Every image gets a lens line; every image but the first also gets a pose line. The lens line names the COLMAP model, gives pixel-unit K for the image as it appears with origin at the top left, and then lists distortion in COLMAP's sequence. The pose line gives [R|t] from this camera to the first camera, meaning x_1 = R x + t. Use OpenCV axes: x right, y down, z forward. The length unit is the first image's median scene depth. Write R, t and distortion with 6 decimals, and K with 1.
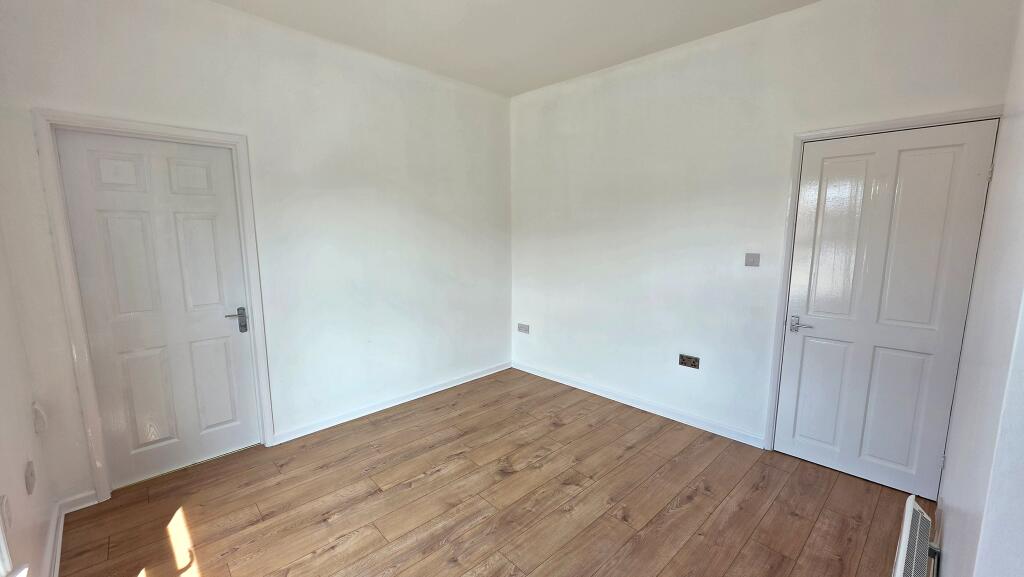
lens RADIAL K [[412.5, 0, 514.6], [0, 412.5, 288.9], [0, 0, 1]] dist [-0.001102, -0.000063]
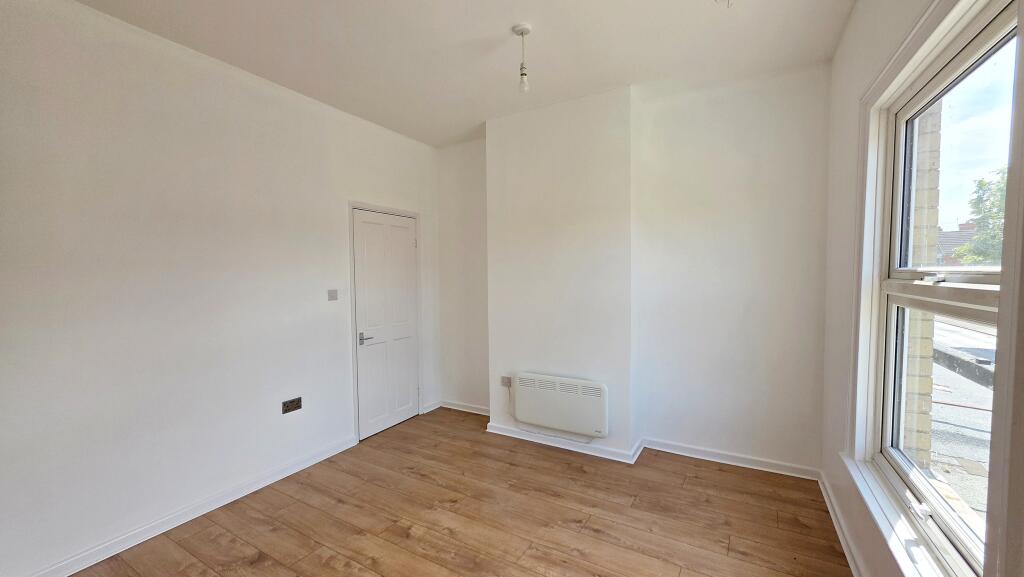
lens RADIAL K [[412.5, 0, 514.6], [0, 412.5, 288.9], [0, 0, 1]] dist [-0.001102, -0.000063]
pose [[-0.279427, -0.030303, 0.959689, -0.769858], [0.152341, 0.985442, 0.075472, -0.103758], [-0.948005, 0.167289, -0.270743, 0.872762]]
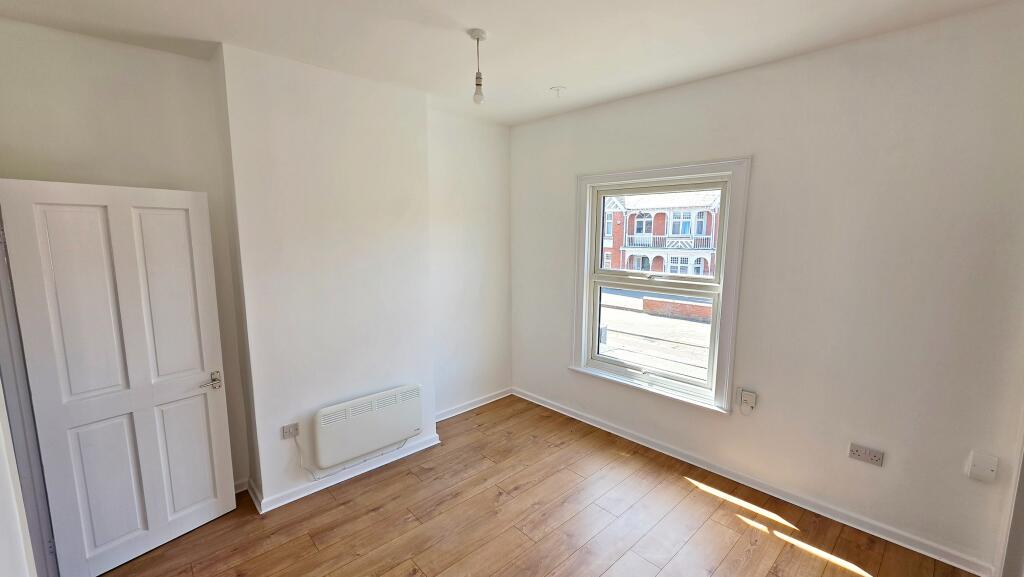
lens RADIAL K [[412.5, 0, 514.6], [0, 412.5, 288.9], [0, 0, 1]] dist [-0.001102, -0.000063]
pose [[-0.999954, 0.001722, 0.009398, 0.008954], [0.004288, 0.959868, 0.280419, -0.324140], [-0.008538, 0.280447, -0.959832, 1.467002]]
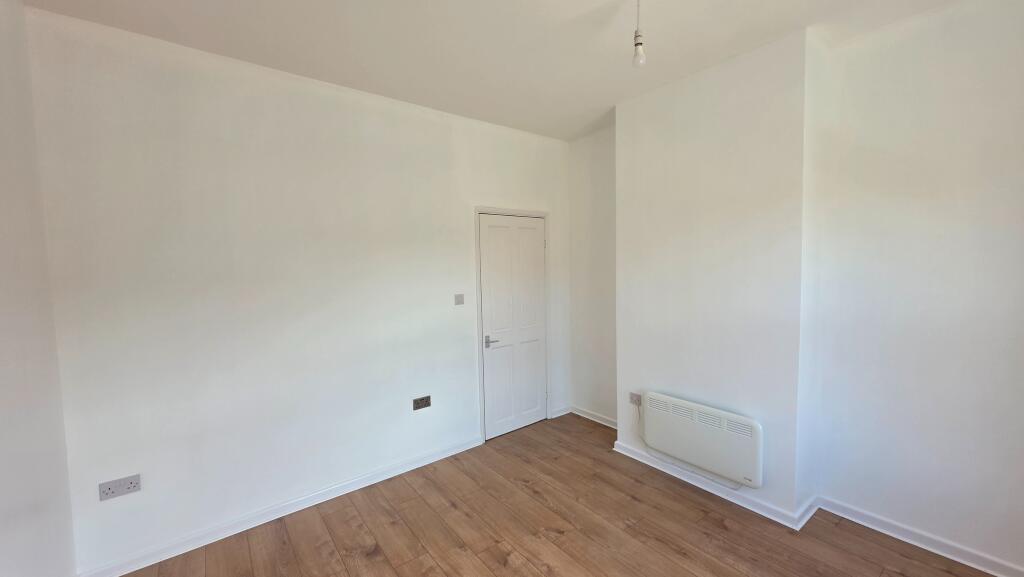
lens RADIAL K [[407.2, 0, 514.5], [0, 407.2, 289.4], [0, 0, 1]] dist [0.000859, 0.000067]
pose [[0.103685, -0.062425, 0.992649, -0.664403], [0.167297, 0.984903, 0.044463, -0.135013], [-0.980439, 0.161457, 0.112563, 0.737712]]
